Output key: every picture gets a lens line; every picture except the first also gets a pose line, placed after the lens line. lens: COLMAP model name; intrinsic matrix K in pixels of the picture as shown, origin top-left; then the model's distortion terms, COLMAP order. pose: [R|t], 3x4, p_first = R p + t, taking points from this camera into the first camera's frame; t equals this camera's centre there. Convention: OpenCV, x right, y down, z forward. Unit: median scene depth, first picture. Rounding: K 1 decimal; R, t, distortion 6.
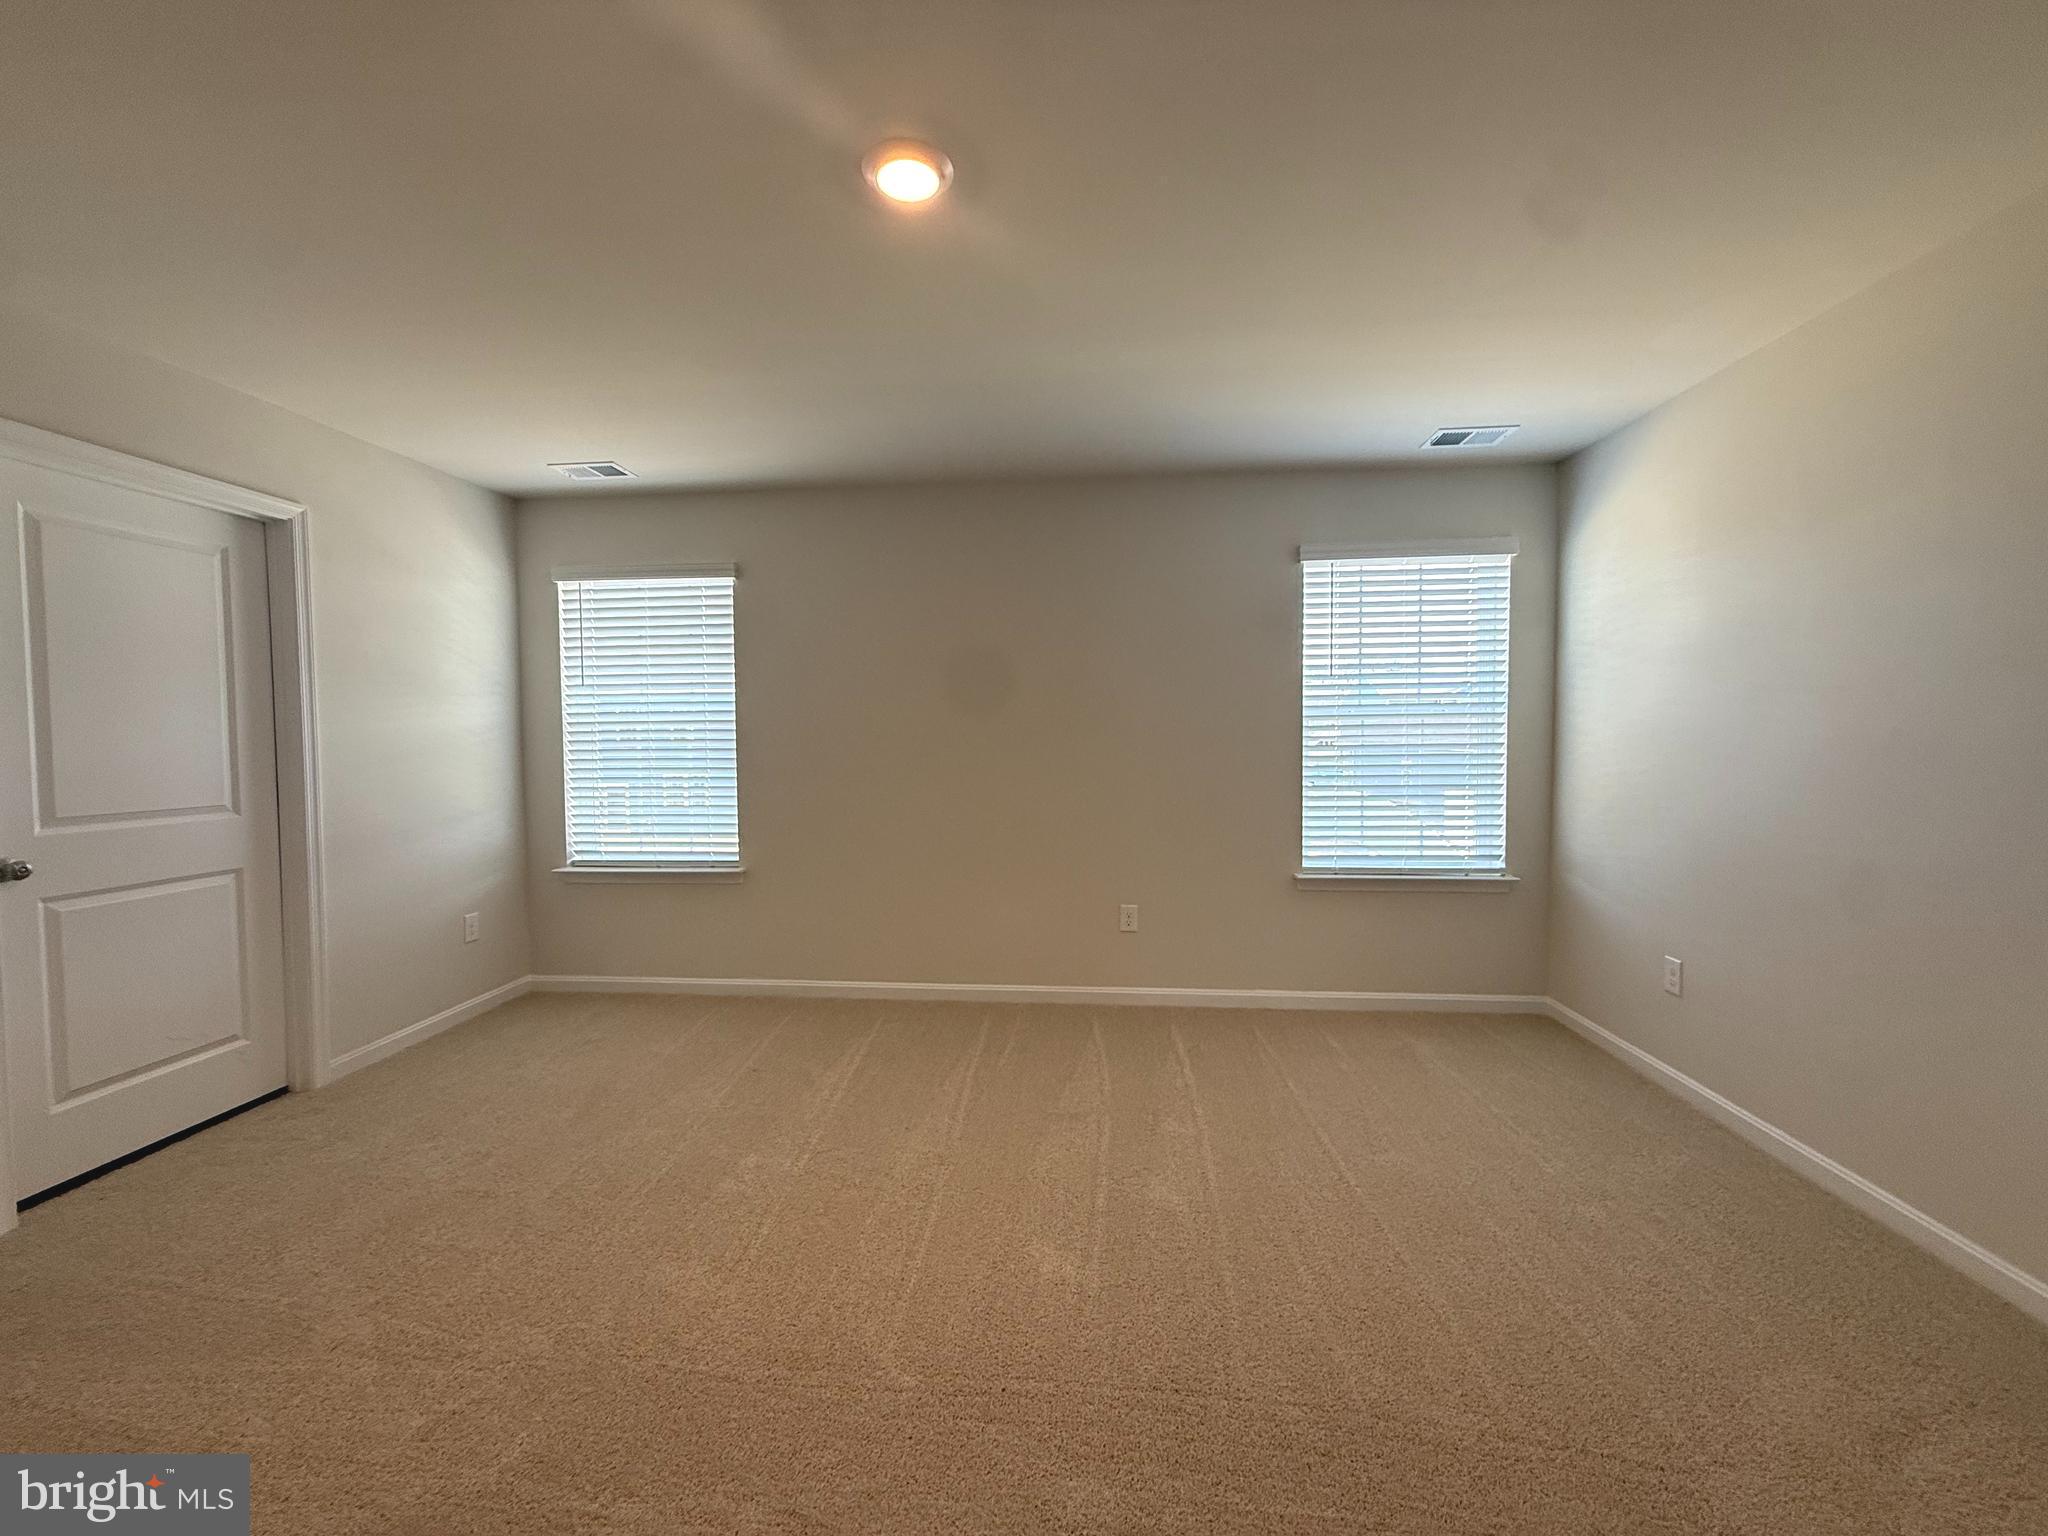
lens RADIAL K [[811.6, 0, 1028.3], [0, 811.6, 770.0], [0, 0, 1]] dist [-0.000612, 0.000338]
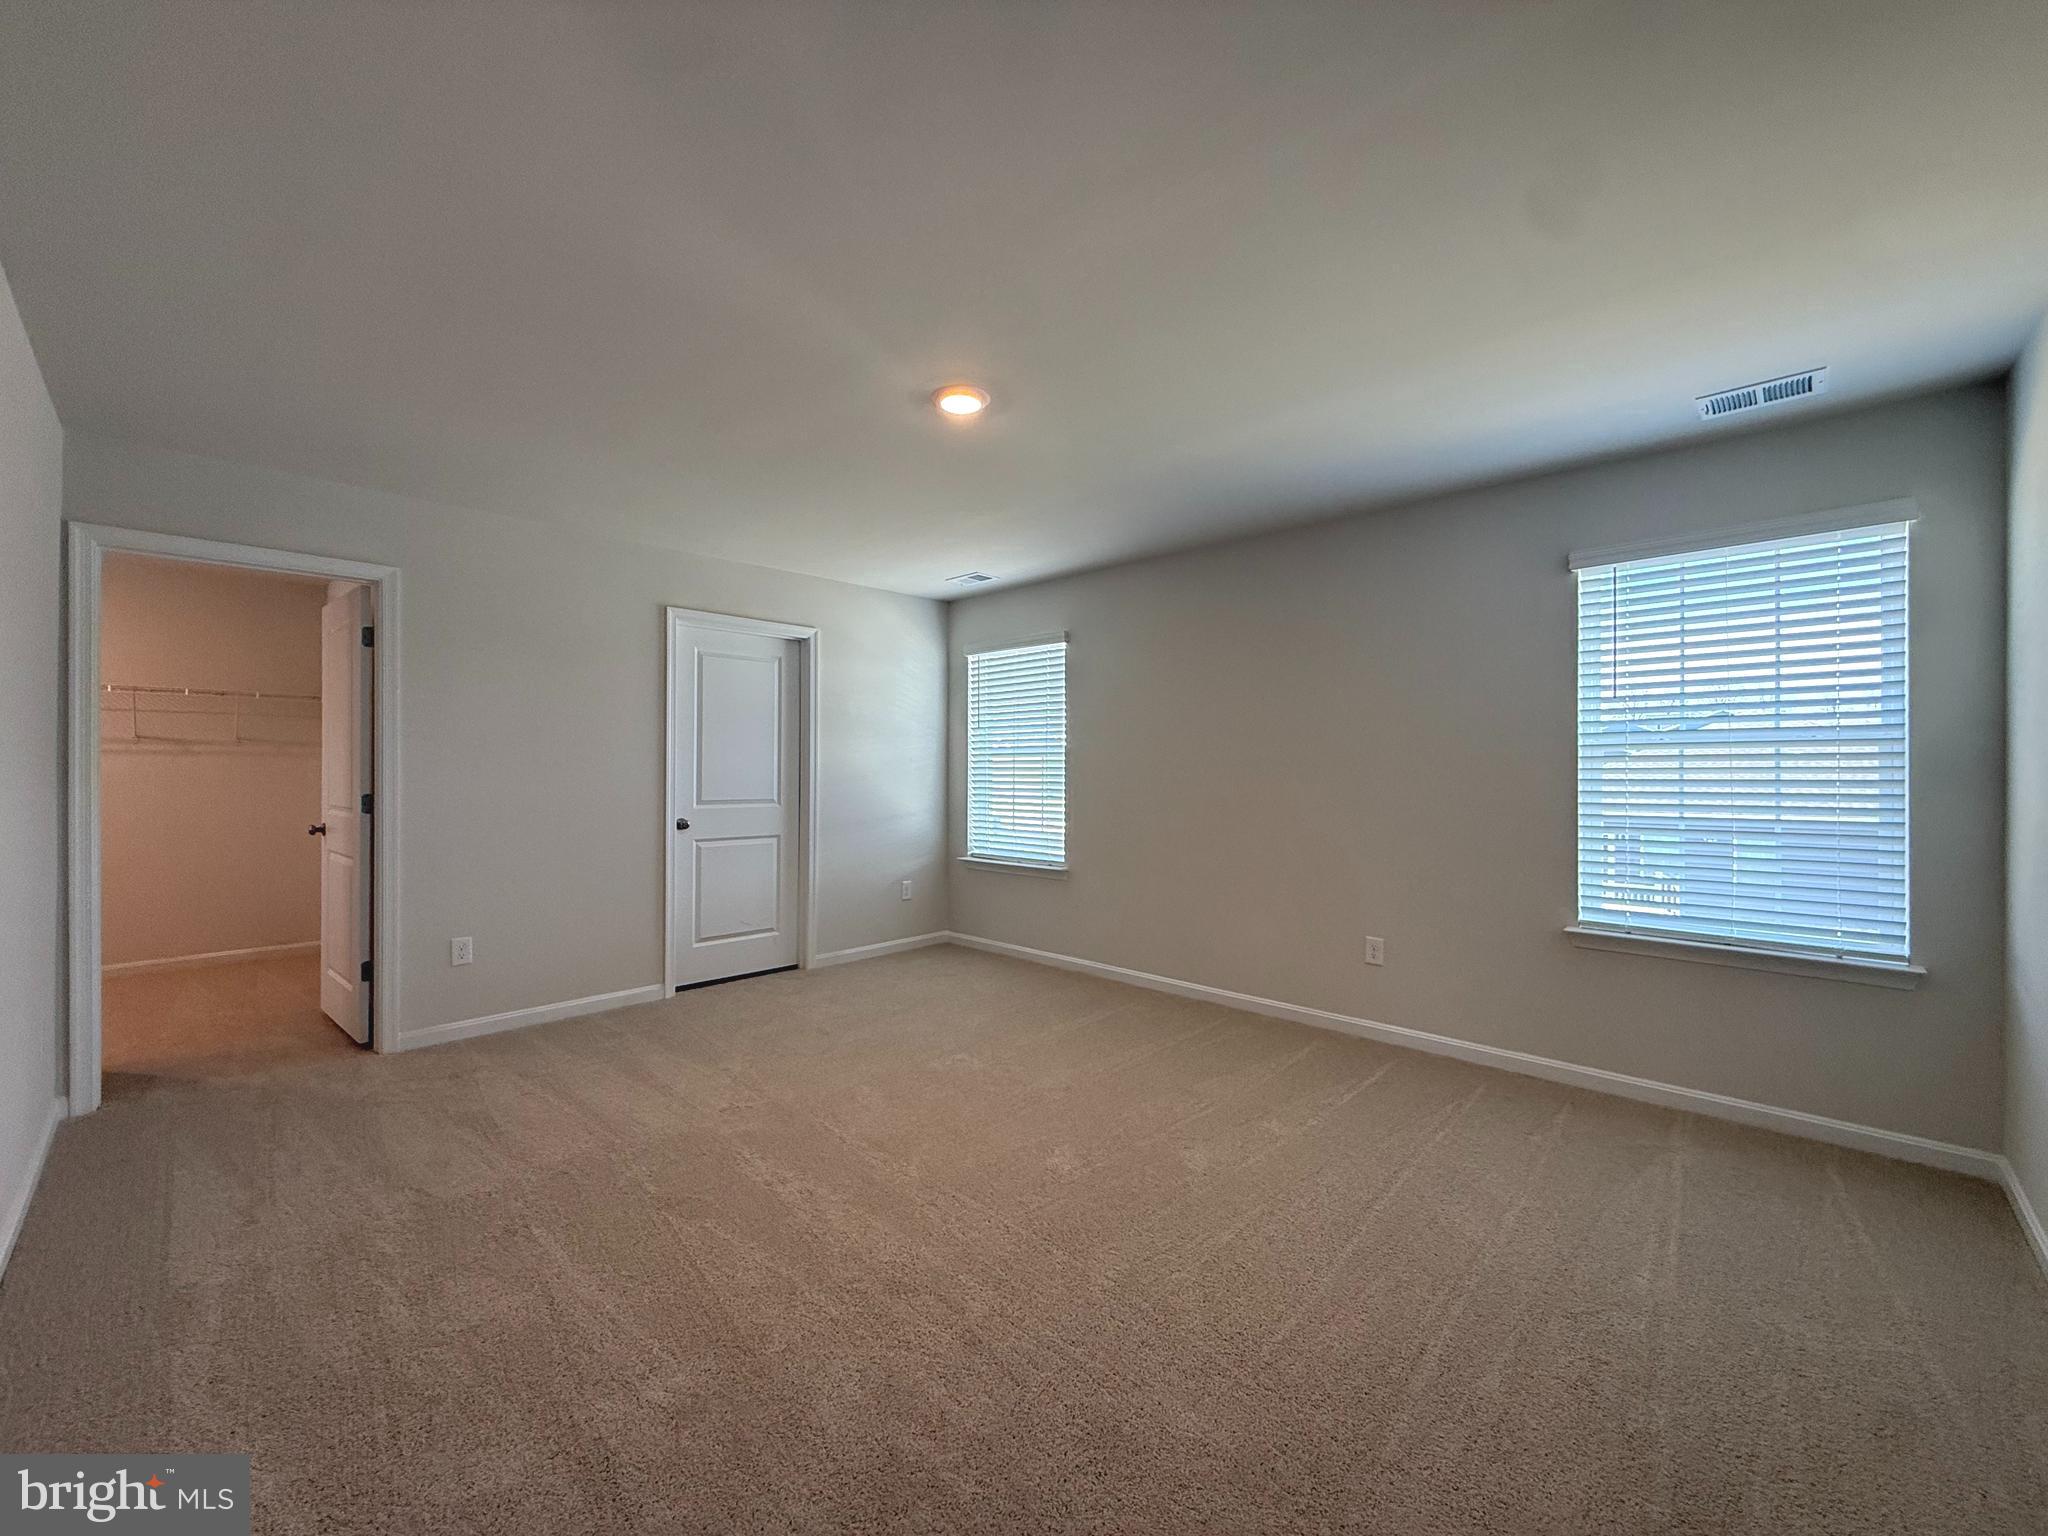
lens RADIAL K [[811.6, 0, 1015.4], [0, 811.6, 767.9], [0, 0, 1]] dist [-0.000612, 0.000338]
pose [[0.779533, 0.009306, -0.626292, 0.418080], [-0.036310, 0.998880, -0.030352, 0.006445], [0.625308, 0.046401, 0.778998, -0.056355]]
